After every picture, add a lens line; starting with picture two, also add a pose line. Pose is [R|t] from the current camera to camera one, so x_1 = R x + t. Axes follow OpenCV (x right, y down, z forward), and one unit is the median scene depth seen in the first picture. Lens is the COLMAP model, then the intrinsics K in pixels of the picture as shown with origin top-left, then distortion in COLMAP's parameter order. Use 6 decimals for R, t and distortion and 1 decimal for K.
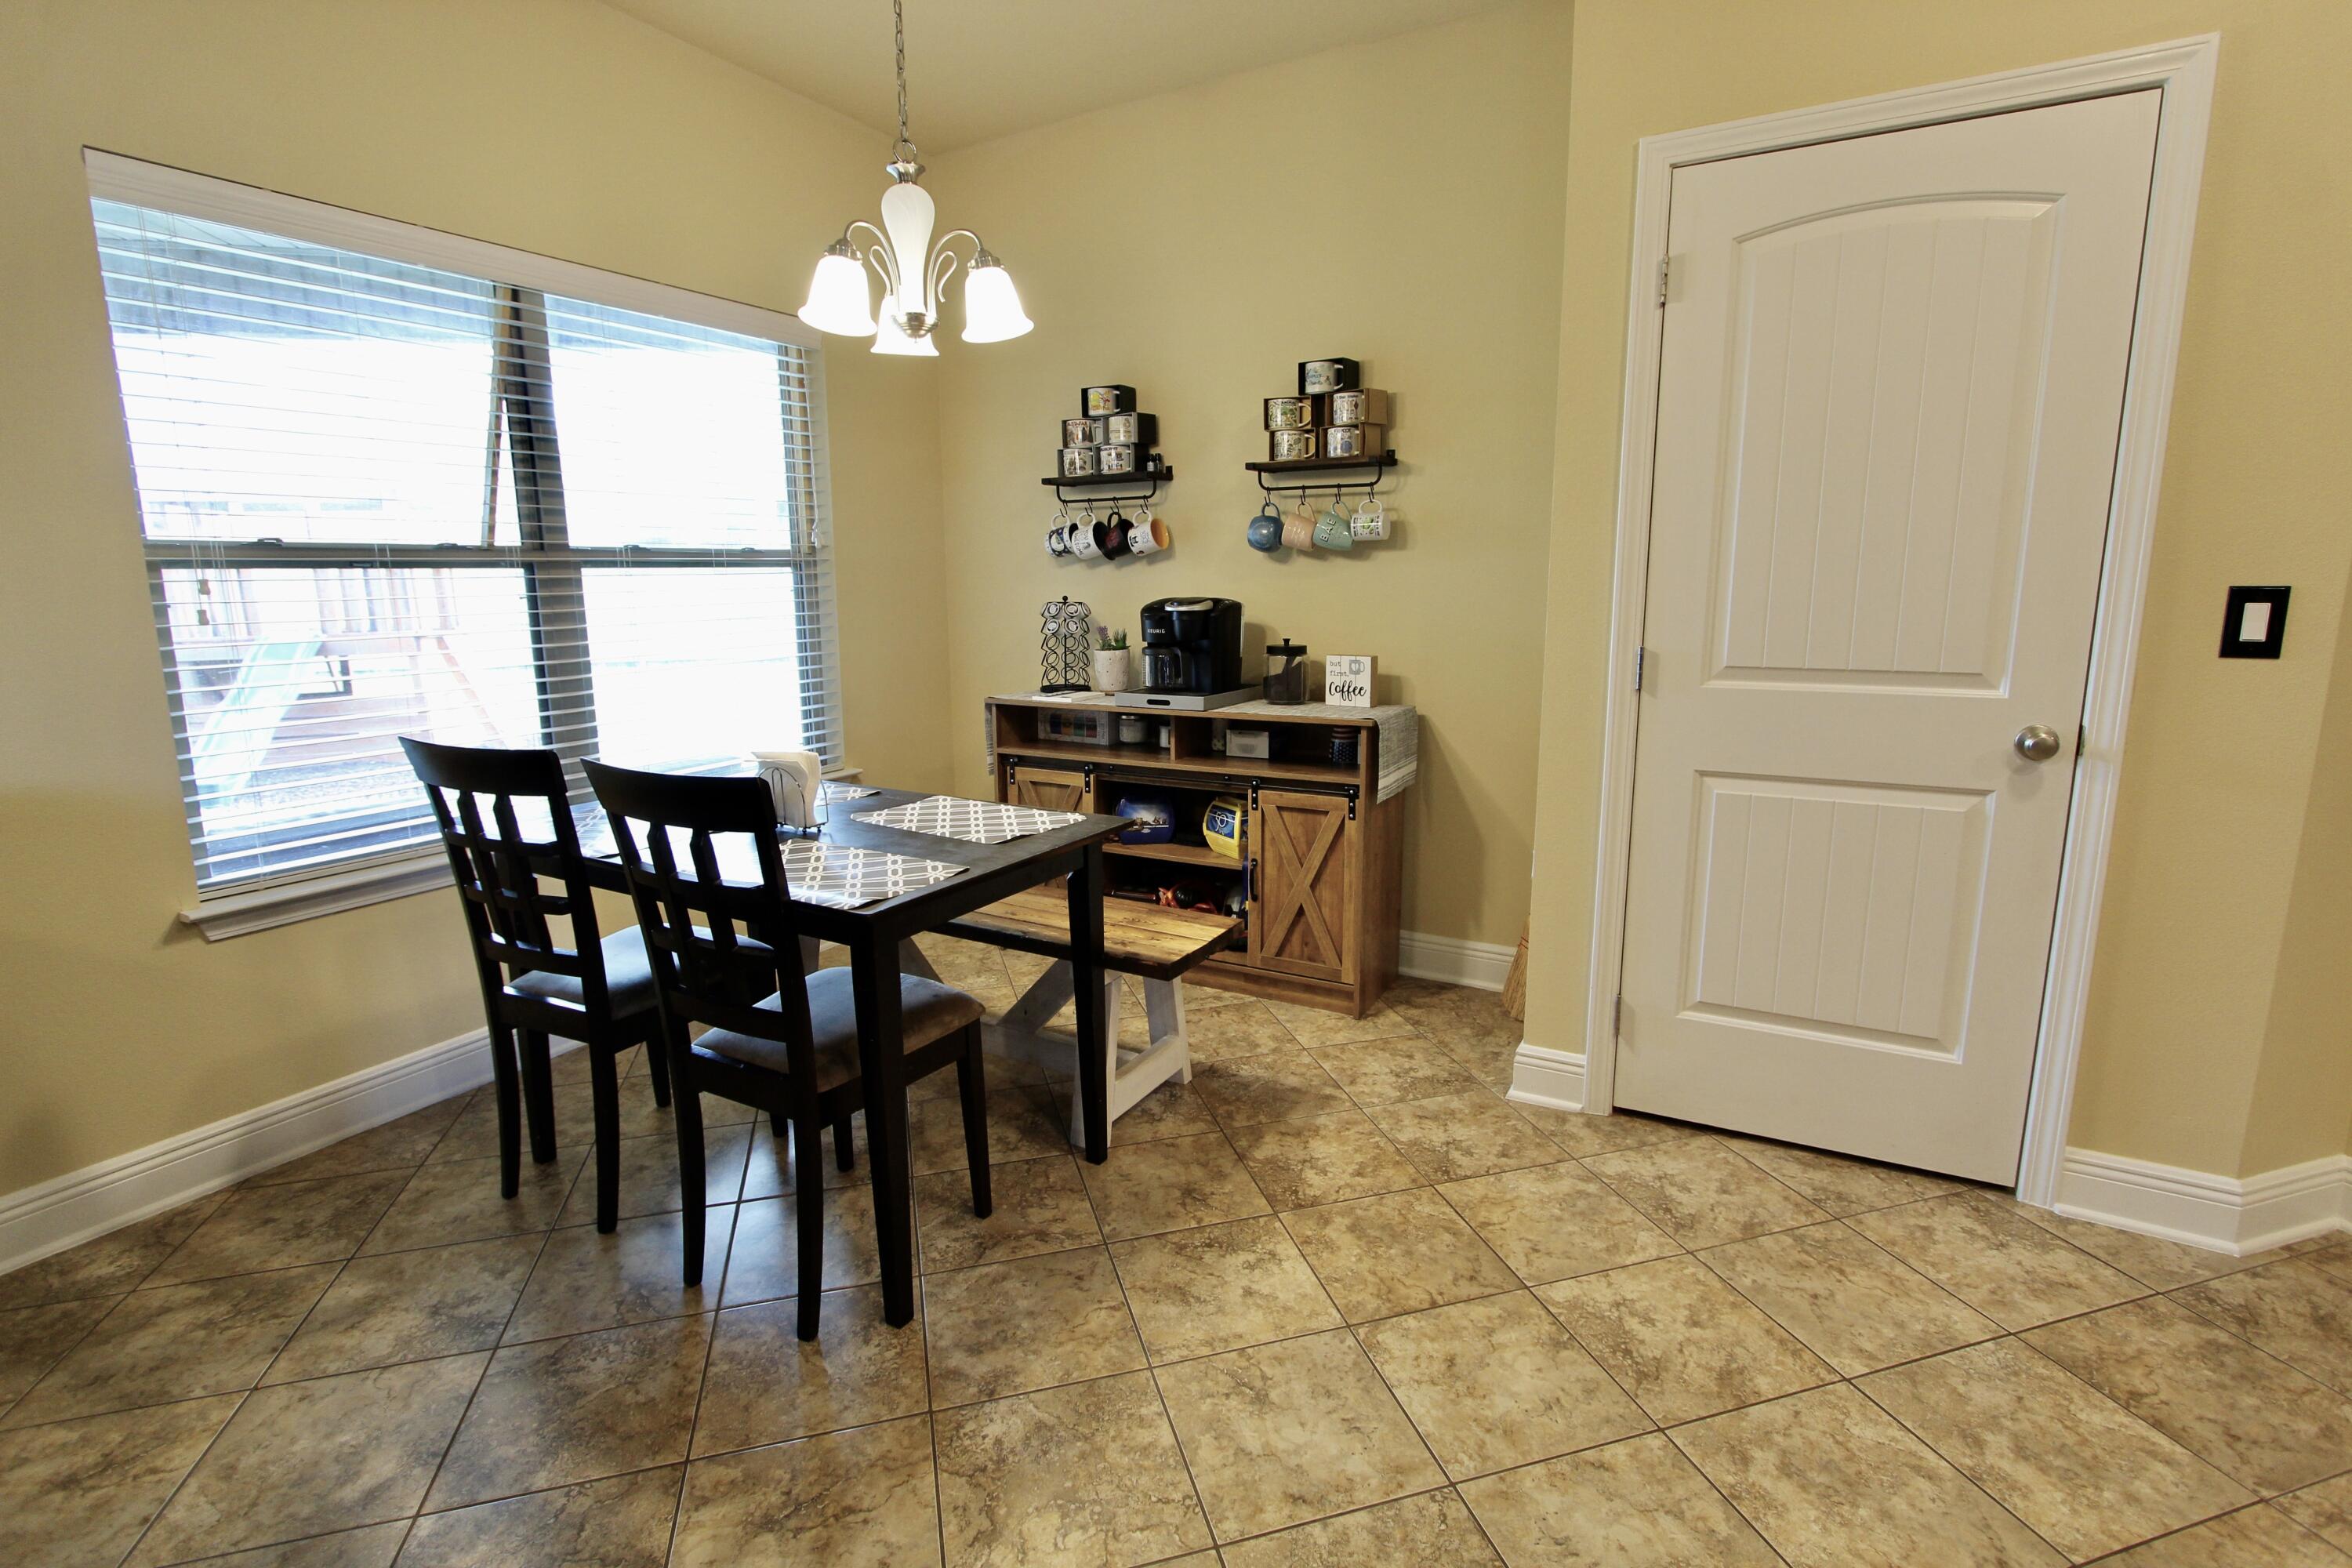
lens RADIAL K [[1079.9, 0, 1171.9], [0, 1079.9, 758.8], [0, 0, 1]] dist [-0.005701, -0.000601]
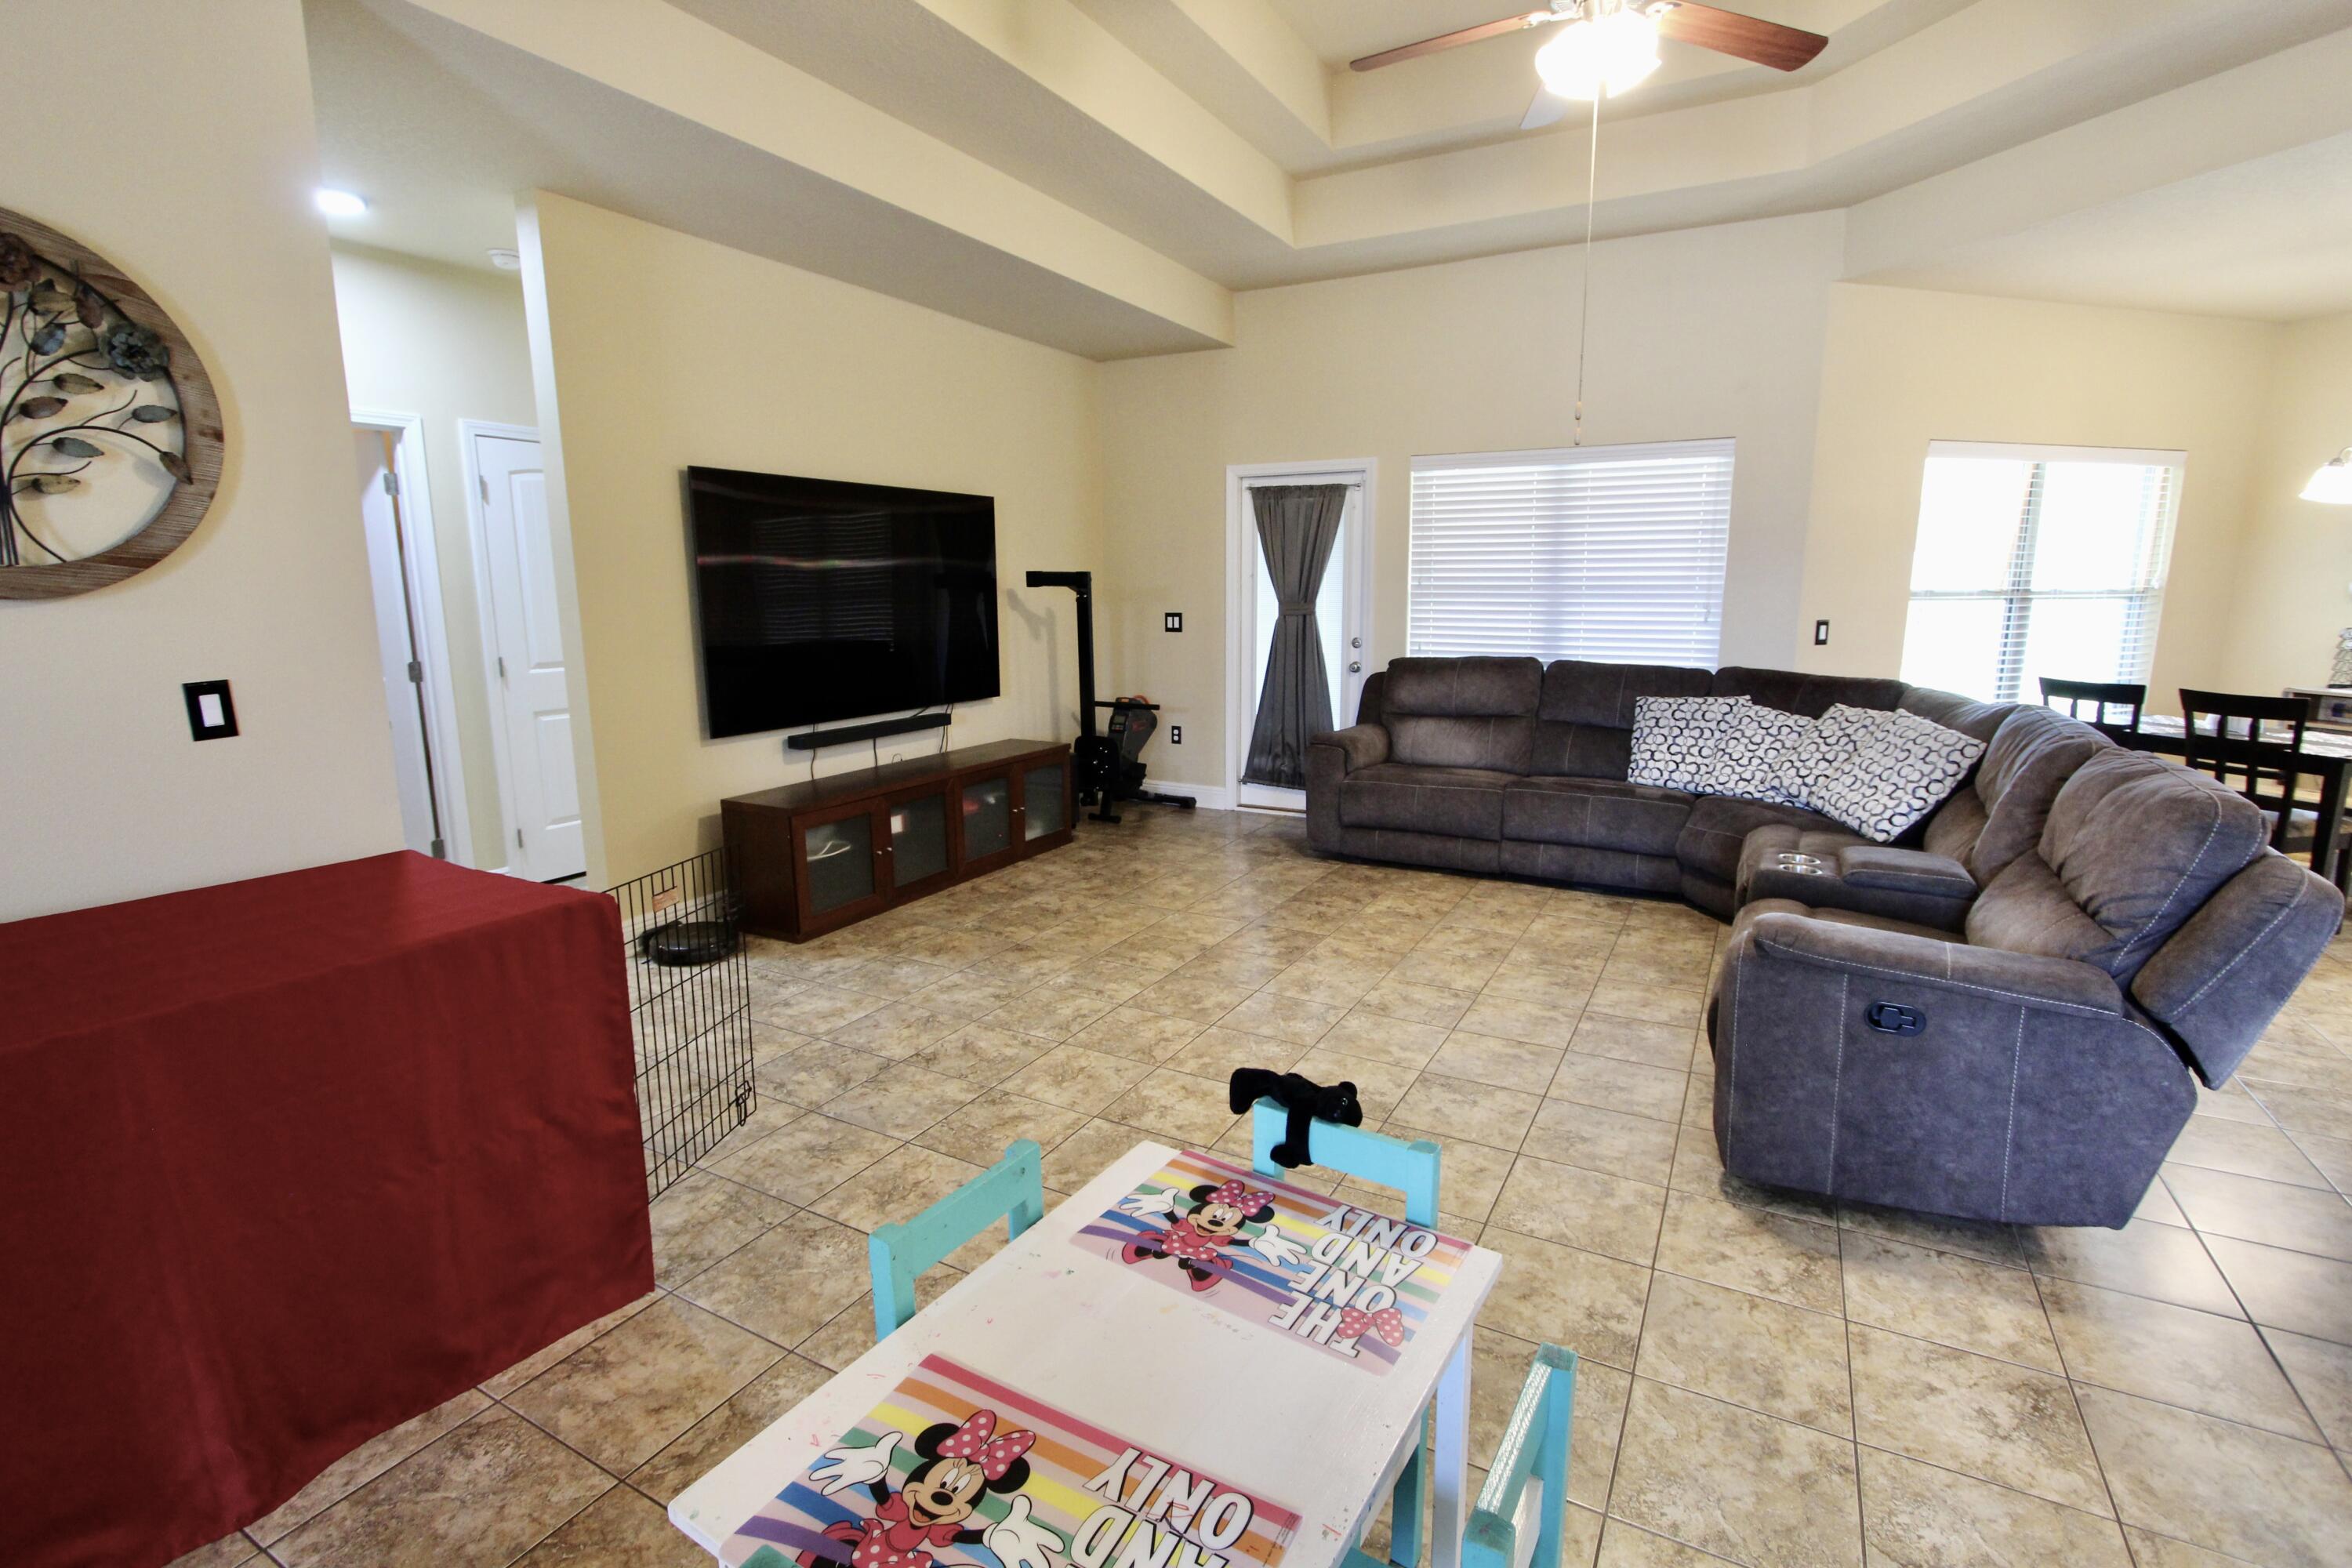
lens RADIAL K [[1084.7, 0, 1174.2], [0, 1084.7, 776.4], [0, 0, 1]] dist [-0.017030, 0.002207]
pose [[0.707875, 0.136540, -0.693015, -0.250816], [-0.122246, 0.990015, 0.070189, 0.182575], [0.695679, 0.035033, 0.717498, -1.395474]]
